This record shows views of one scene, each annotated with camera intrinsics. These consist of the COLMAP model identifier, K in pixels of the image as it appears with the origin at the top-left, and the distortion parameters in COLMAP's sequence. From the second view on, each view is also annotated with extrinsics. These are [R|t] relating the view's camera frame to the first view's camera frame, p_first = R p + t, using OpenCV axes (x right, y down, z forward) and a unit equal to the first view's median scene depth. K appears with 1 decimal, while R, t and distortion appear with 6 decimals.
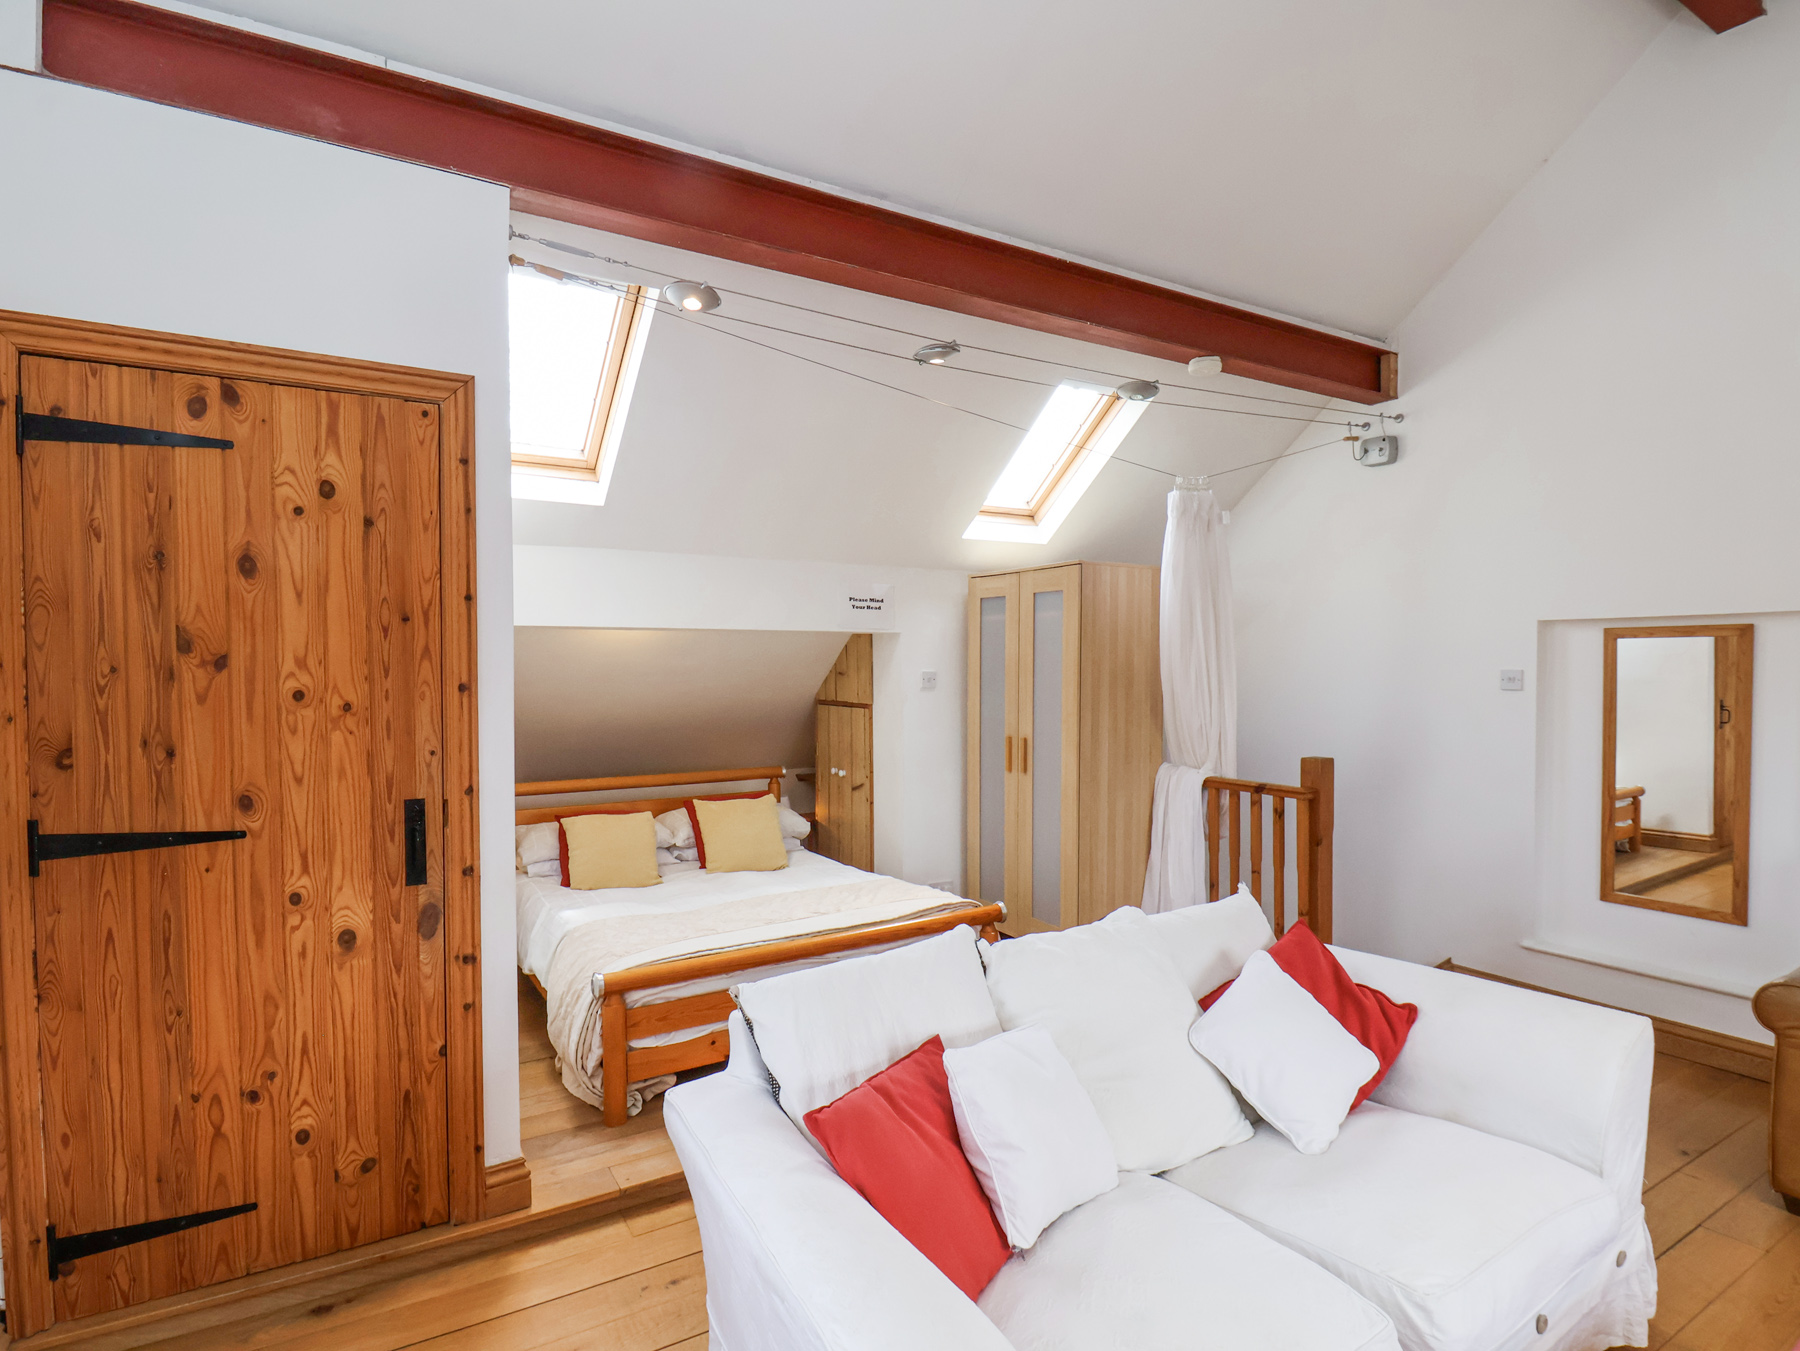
lens RADIAL K [[944.0, 0, 914.1], [0, 944.0, 690.0], [0, 0, 1]] dist [0.001103, -0.012826]
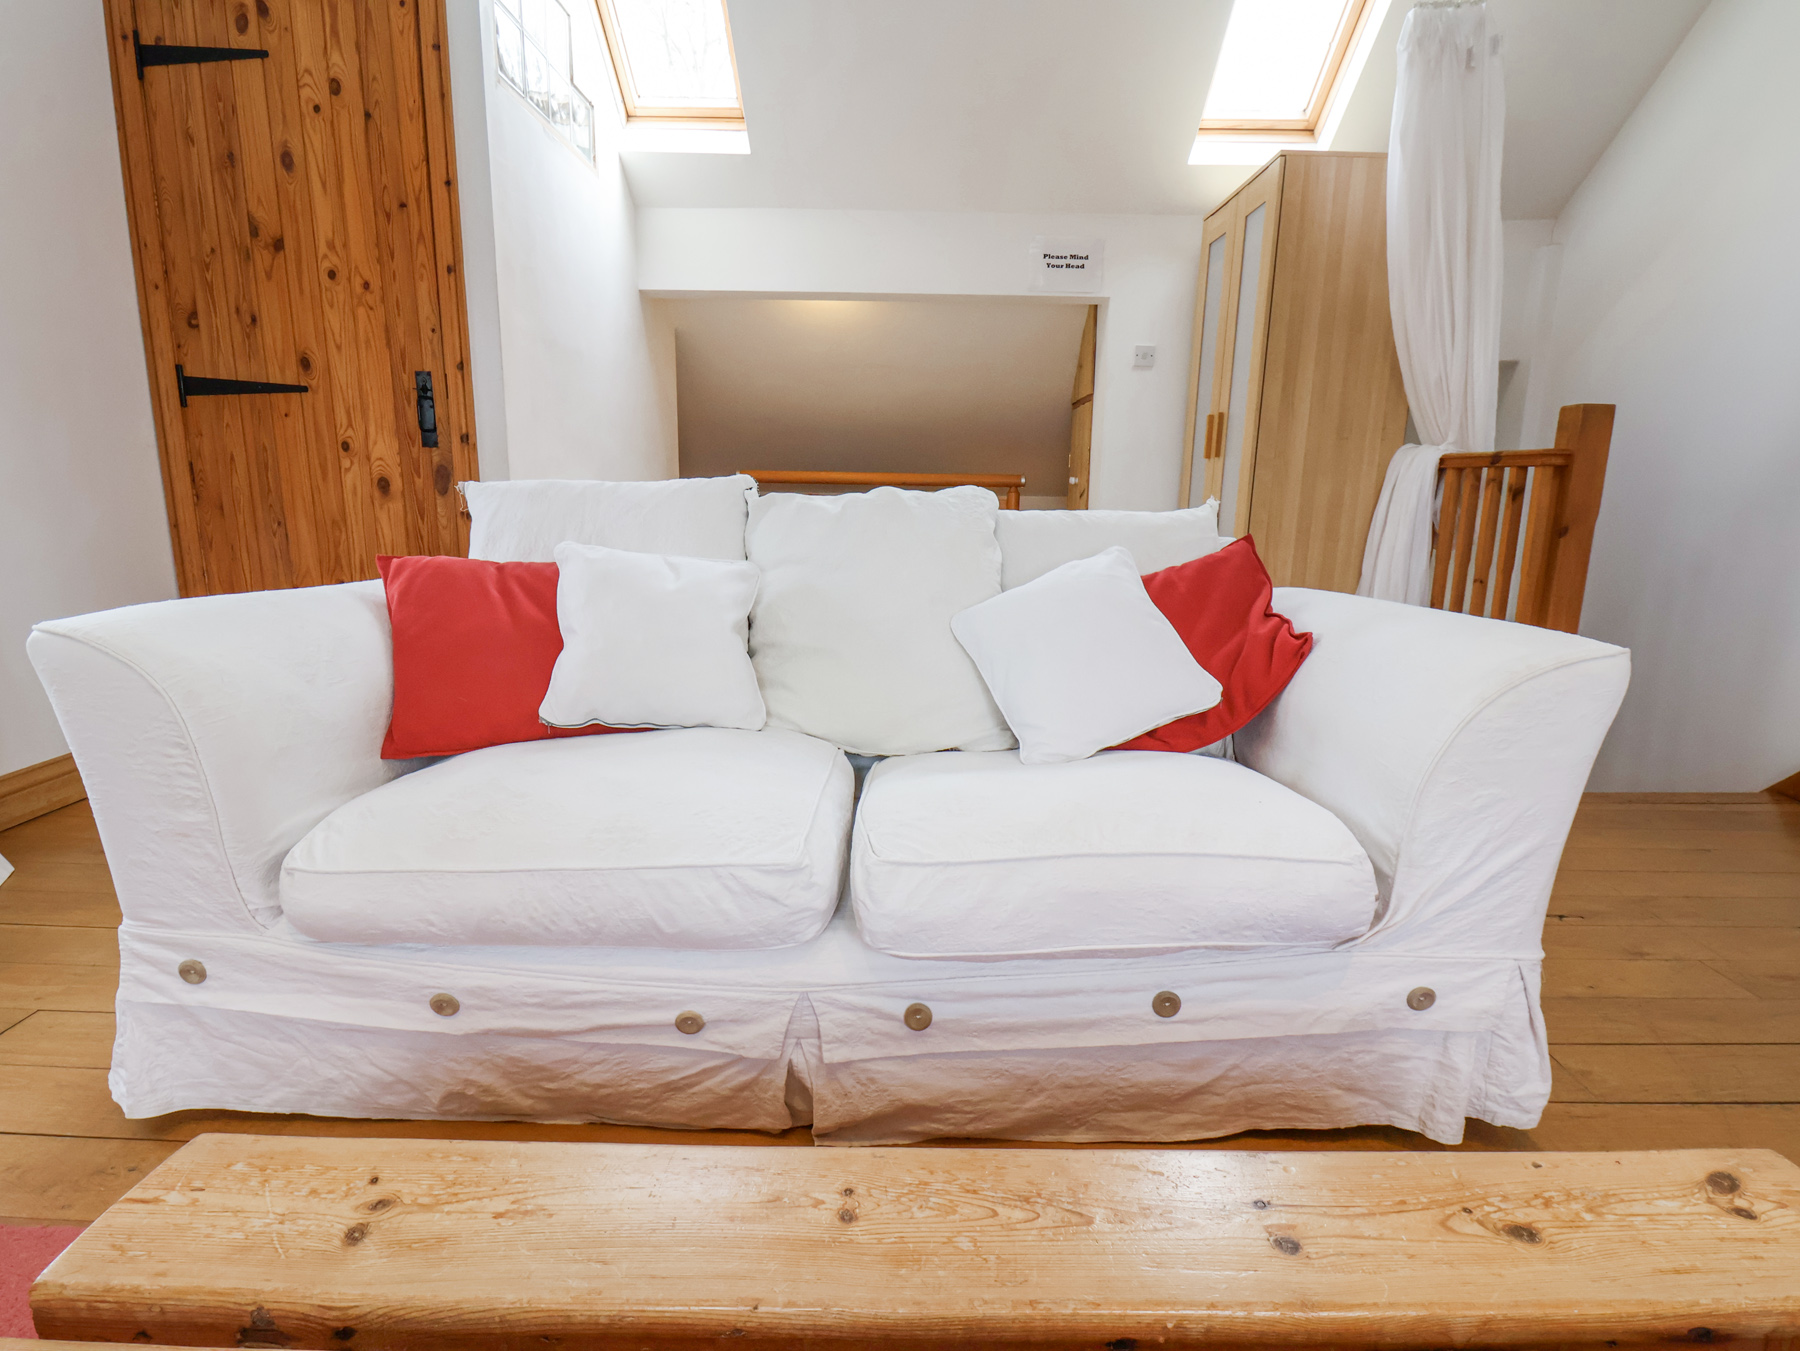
lens RADIAL K [[944.0, 0, 914.1], [0, 944.0, 690.0], [0, 0, 1]] dist [0.001103, -0.012826]
pose [[0.849496, 0.130797, -0.511125, 0.451740], [-0.032736, 0.979983, 0.196370, 0.178706], [0.526578, -0.150084, 0.836774, 0.196029]]
